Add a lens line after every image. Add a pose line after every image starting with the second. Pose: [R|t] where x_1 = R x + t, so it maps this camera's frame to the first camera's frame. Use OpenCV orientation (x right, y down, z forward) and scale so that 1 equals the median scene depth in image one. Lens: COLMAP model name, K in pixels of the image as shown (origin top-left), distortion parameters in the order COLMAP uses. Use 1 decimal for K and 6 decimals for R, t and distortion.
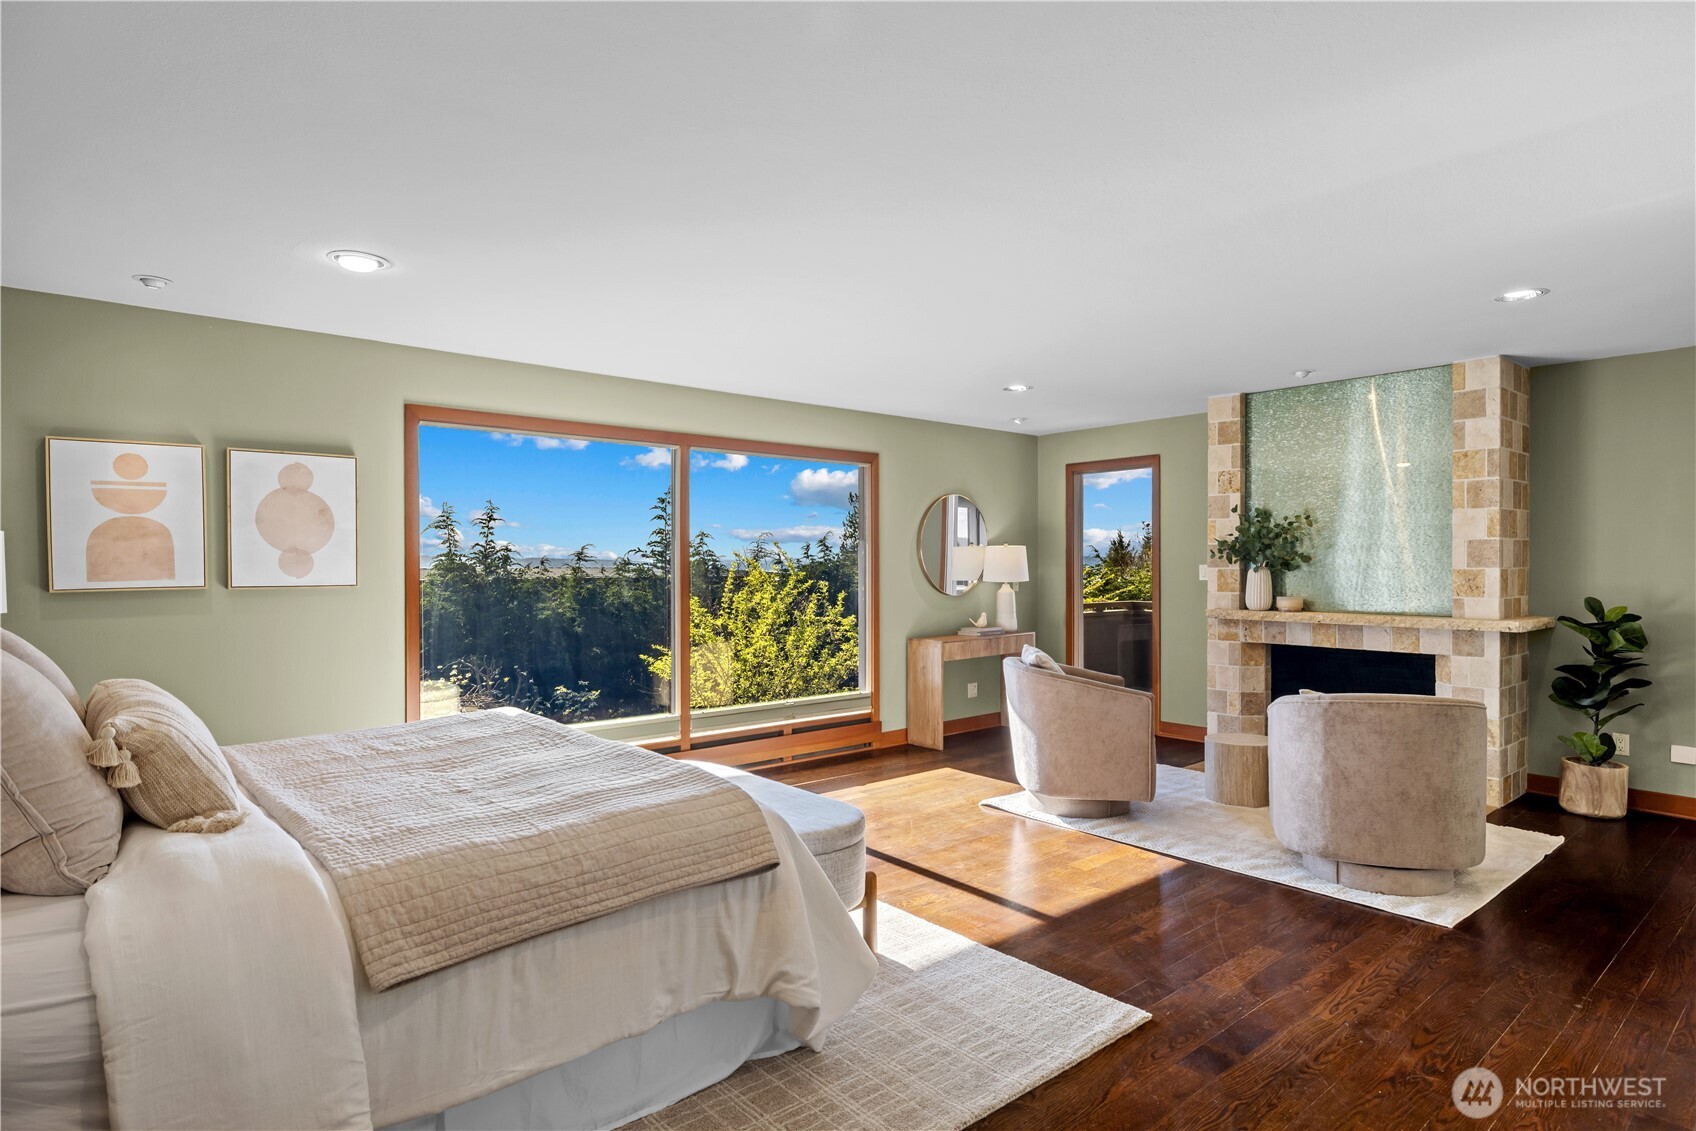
lens RADIAL K [[932.0, 0, 849.8], [0, 932.0, 568.6], [0, 0, 1]] dist [-0.000350, -0.000451]
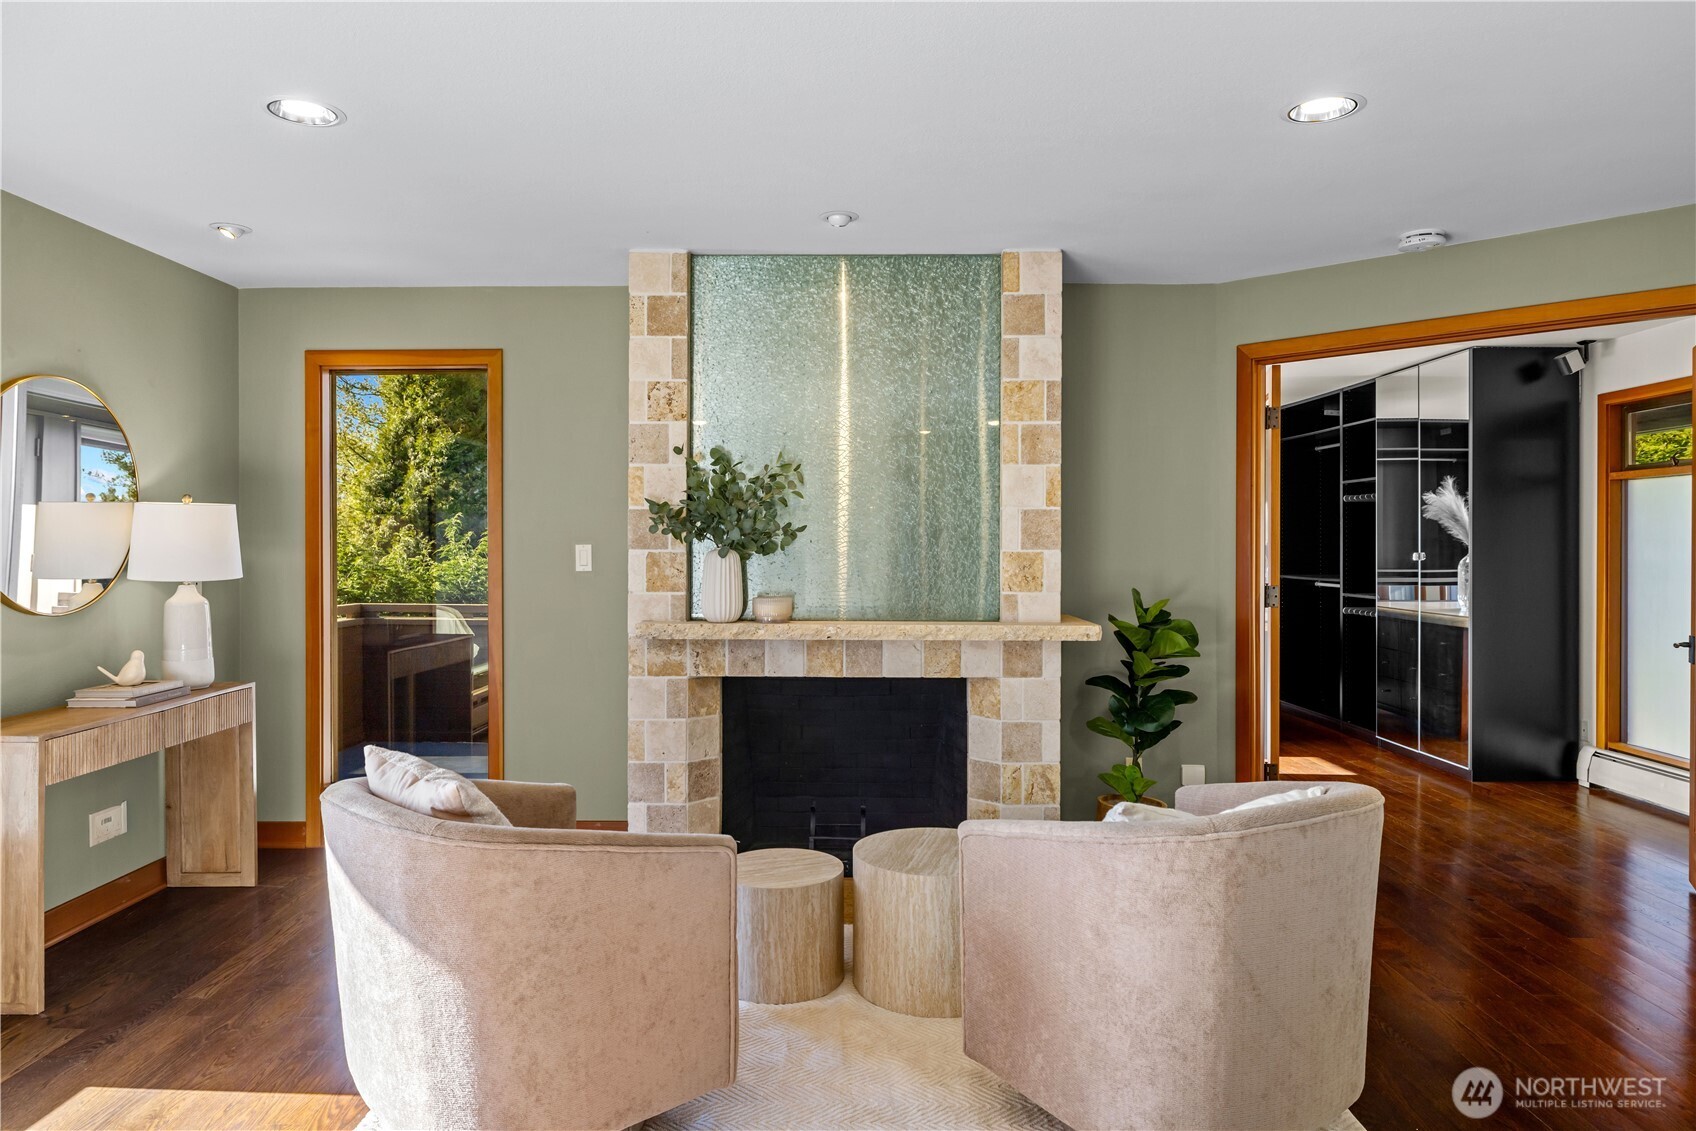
lens RADIAL K [[1048.5, 0, 845.1], [0, 1048.5, 558.4], [0, 0, 1]] dist [-0.002934, 0.004364]
pose [[0.664784, -0.005379, 0.747017, -0.006339], [0.001131, 0.999980, 0.006194, 0.000349], [-0.747035, -0.003273, 0.664777, 0.504592]]
